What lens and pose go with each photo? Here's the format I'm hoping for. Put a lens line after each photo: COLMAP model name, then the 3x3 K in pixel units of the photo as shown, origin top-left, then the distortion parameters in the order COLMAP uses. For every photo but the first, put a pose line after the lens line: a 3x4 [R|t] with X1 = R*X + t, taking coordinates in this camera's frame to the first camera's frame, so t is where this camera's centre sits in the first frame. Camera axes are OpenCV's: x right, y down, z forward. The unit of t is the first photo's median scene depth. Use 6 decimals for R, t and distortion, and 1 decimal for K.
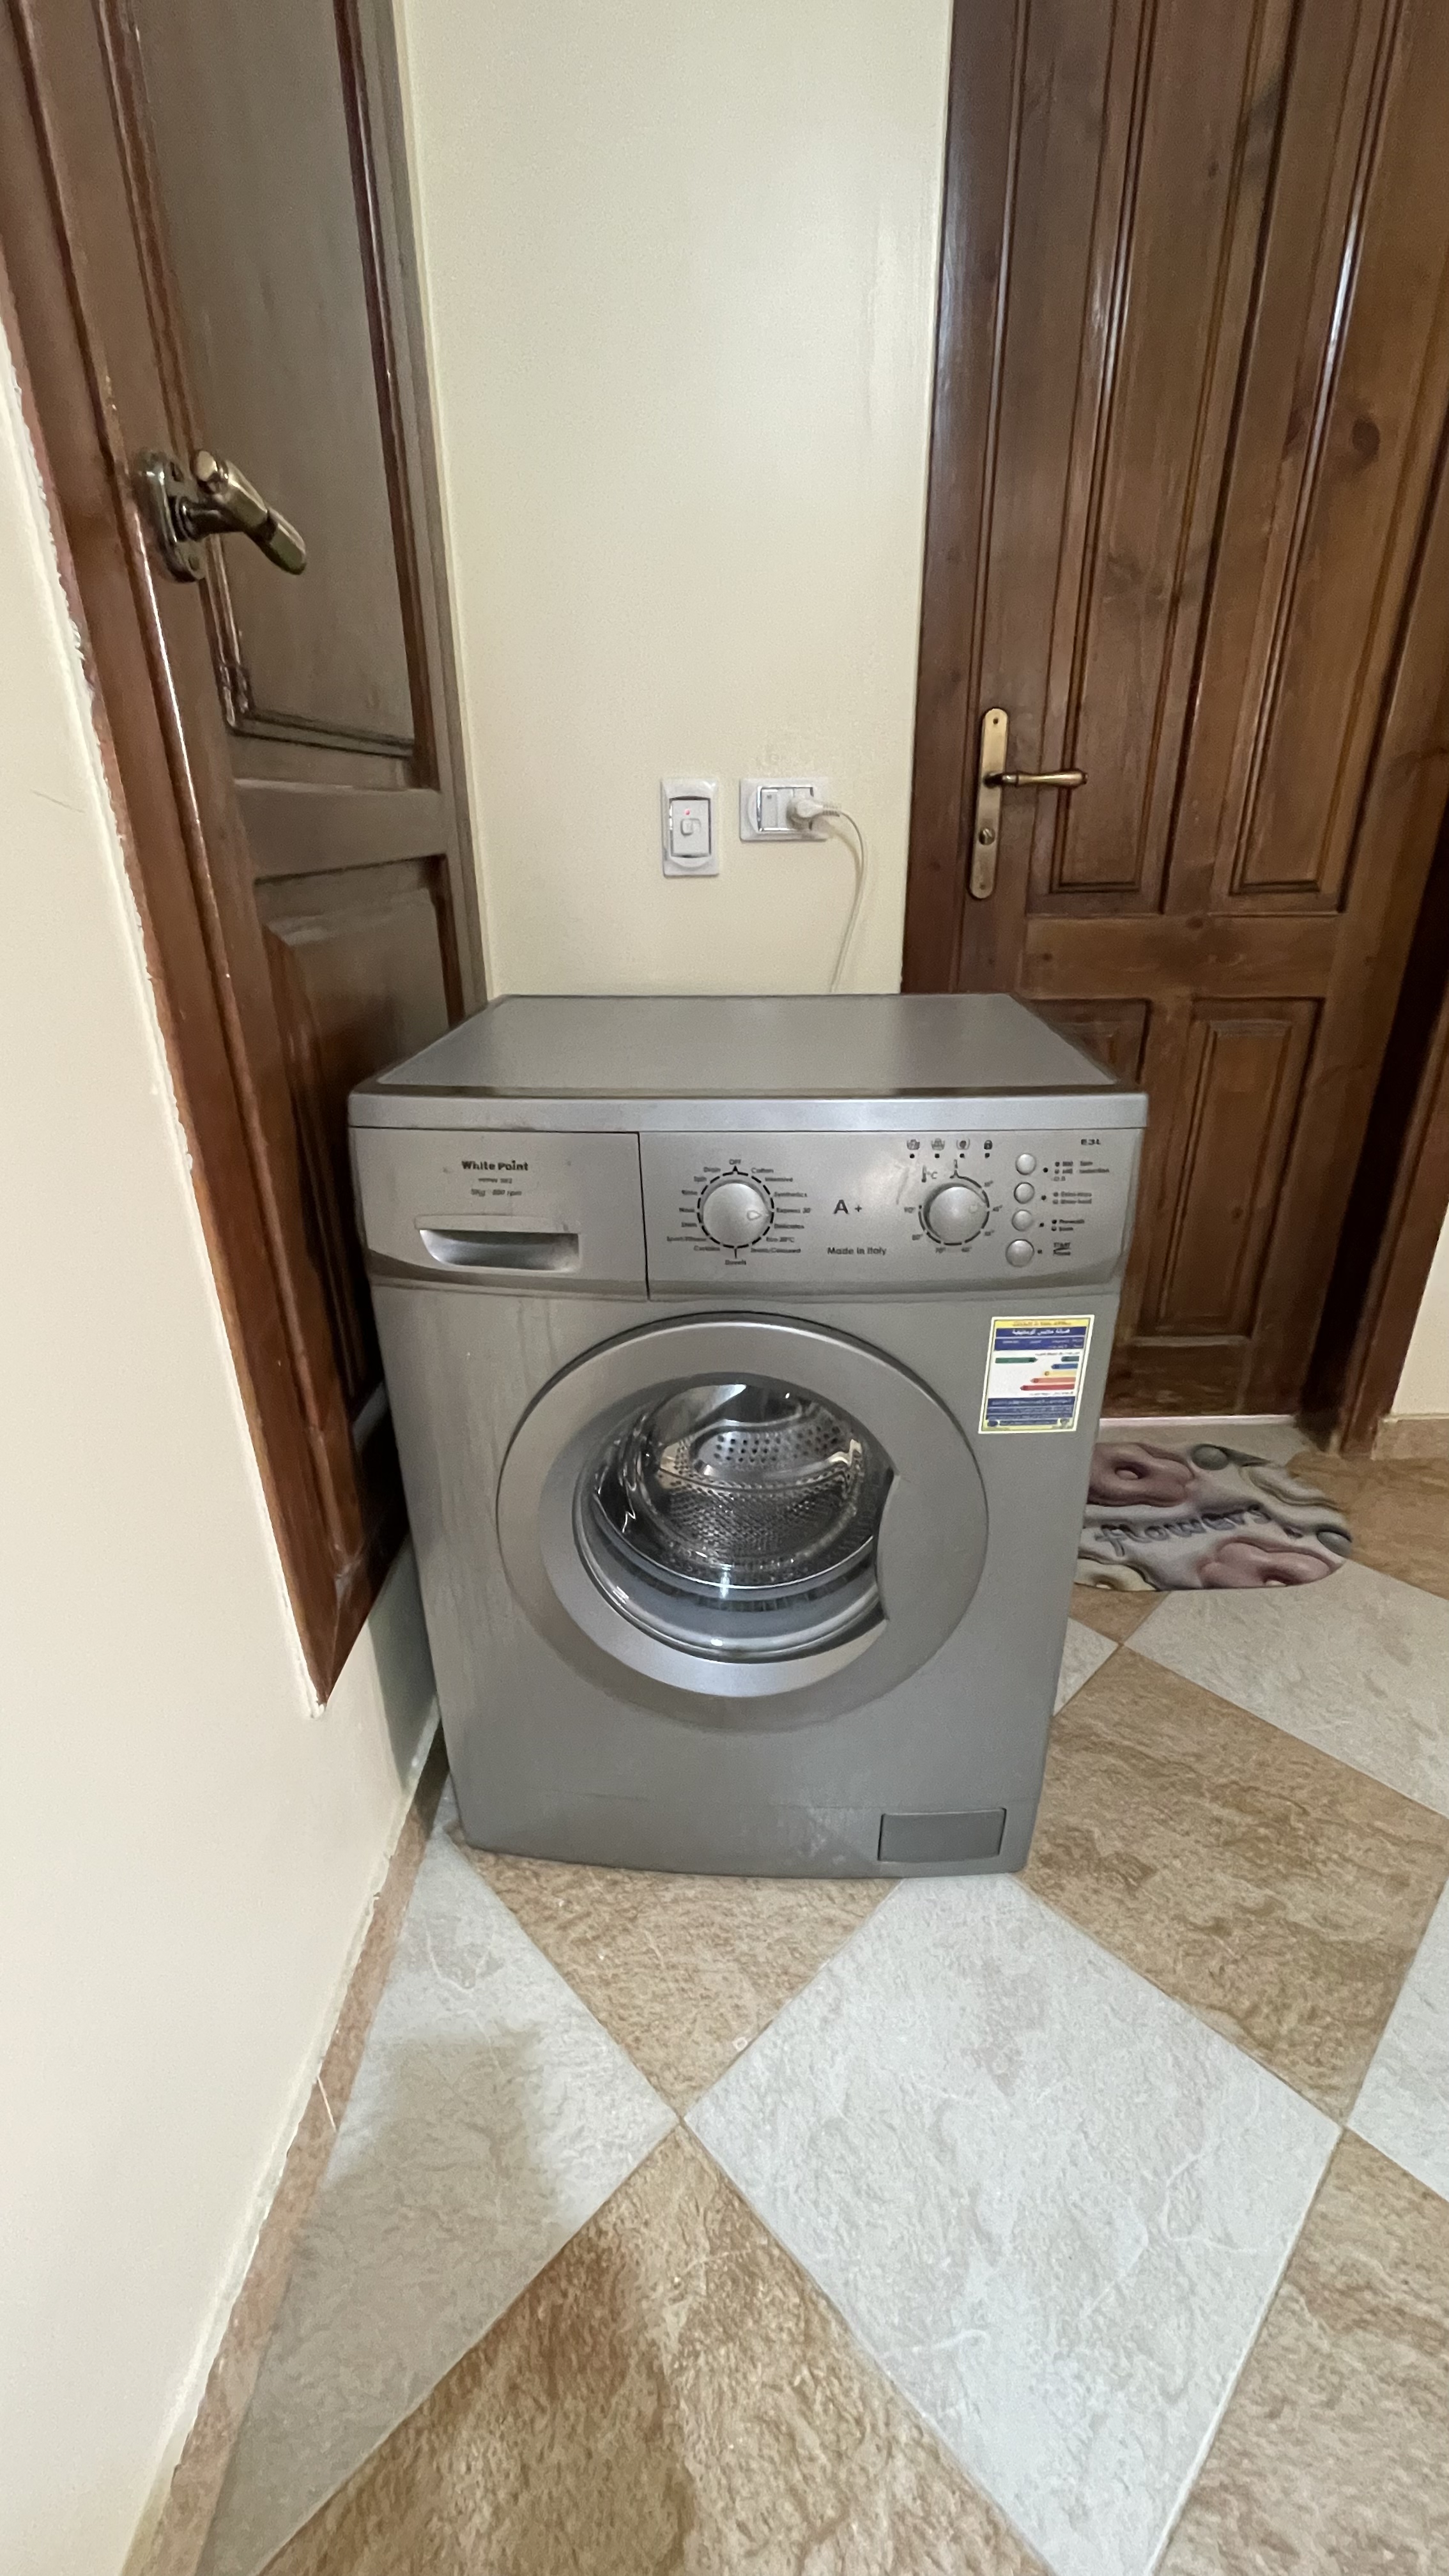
lens RADIAL K [[1047.0, 0, 724.5], [0, 1047.0, 1288.0], [0, 0, 1]] dist [-0.006111, 0.004119]
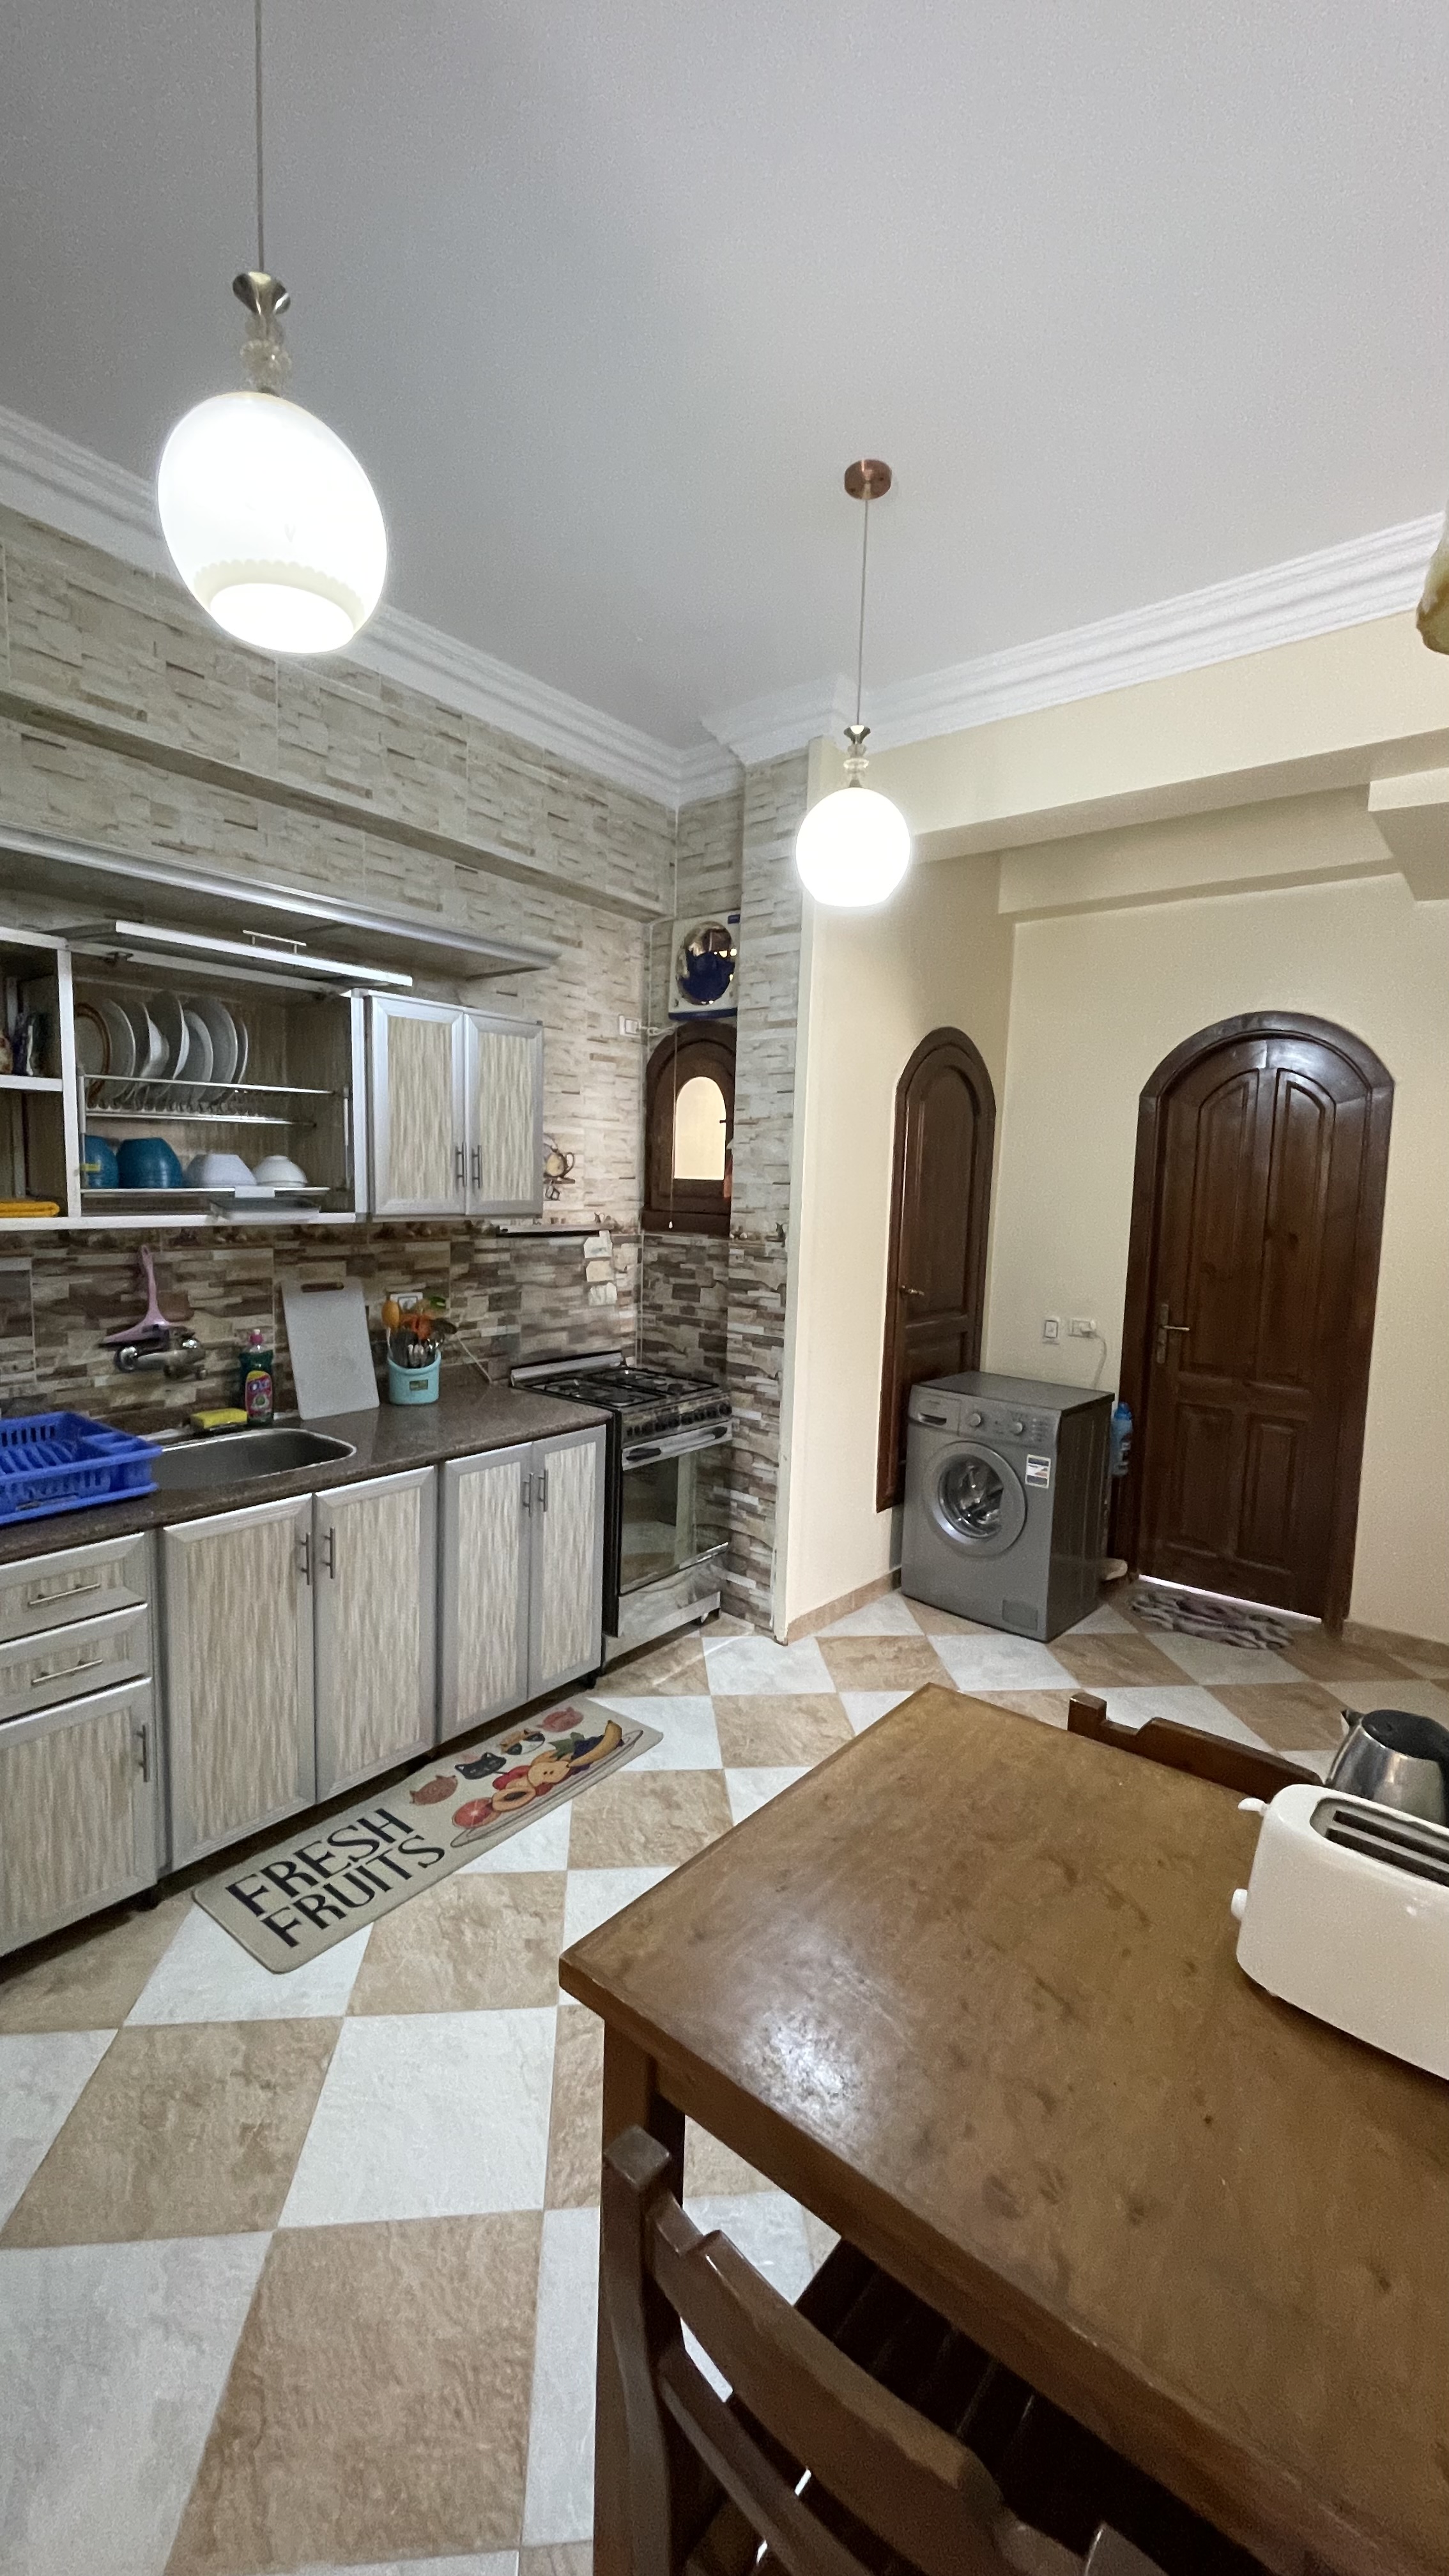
lens RADIAL K [[1047.0, 0, 724.5], [0, 1047.0, 1288.0], [0, 0, 1]] dist [-0.006111, 0.004119]
pose [[0.788258, 0.111715, -0.605119, 0.983668], [-0.292170, 0.933413, -0.208272, 0.356473], [0.541559, 0.340970, 0.768410, -1.806027]]
